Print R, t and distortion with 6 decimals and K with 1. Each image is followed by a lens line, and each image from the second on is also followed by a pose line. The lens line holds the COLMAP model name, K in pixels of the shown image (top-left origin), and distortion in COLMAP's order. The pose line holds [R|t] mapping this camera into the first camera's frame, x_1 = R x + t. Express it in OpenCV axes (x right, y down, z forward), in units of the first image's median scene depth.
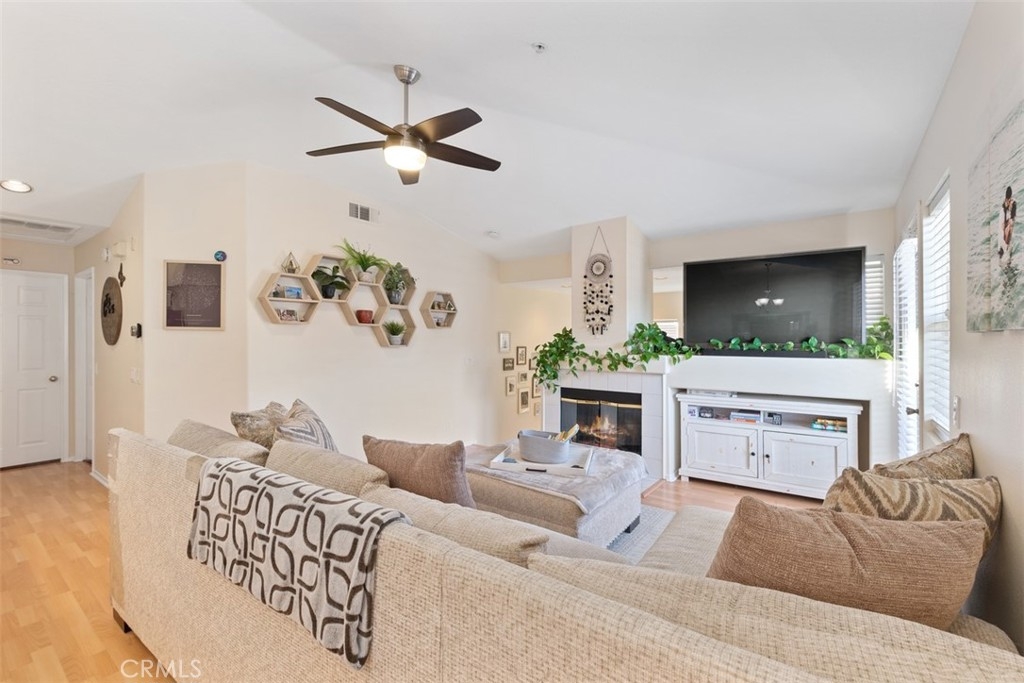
lens RADIAL K [[449.0, 0, 525.3], [0, 449.0, 337.7], [0, 0, 1]] dist [-0.000144, 0.000017]
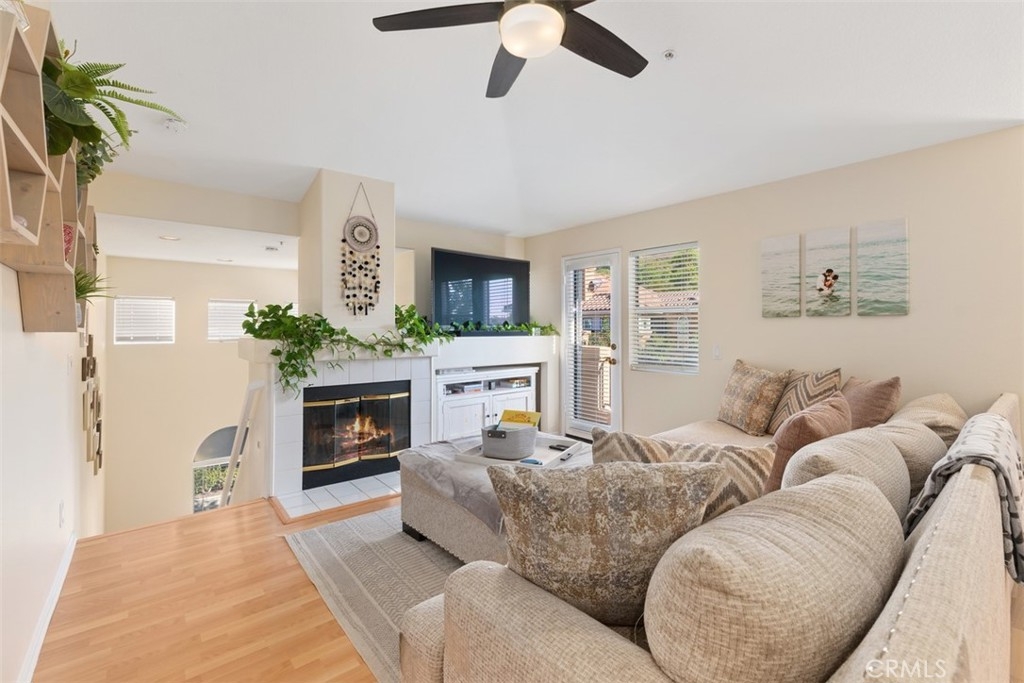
lens RADIAL K [[449.0, 0, 525.3], [0, 449.0, 337.7], [0, 0, 1]] dist [-0.000144, 0.000017]
pose [[0.260332, -0.022713, 0.965252, -0.557204], [-0.001309, 0.999714, 0.023877, 0.014130], [-0.965518, -0.007479, 0.260228, 0.506277]]
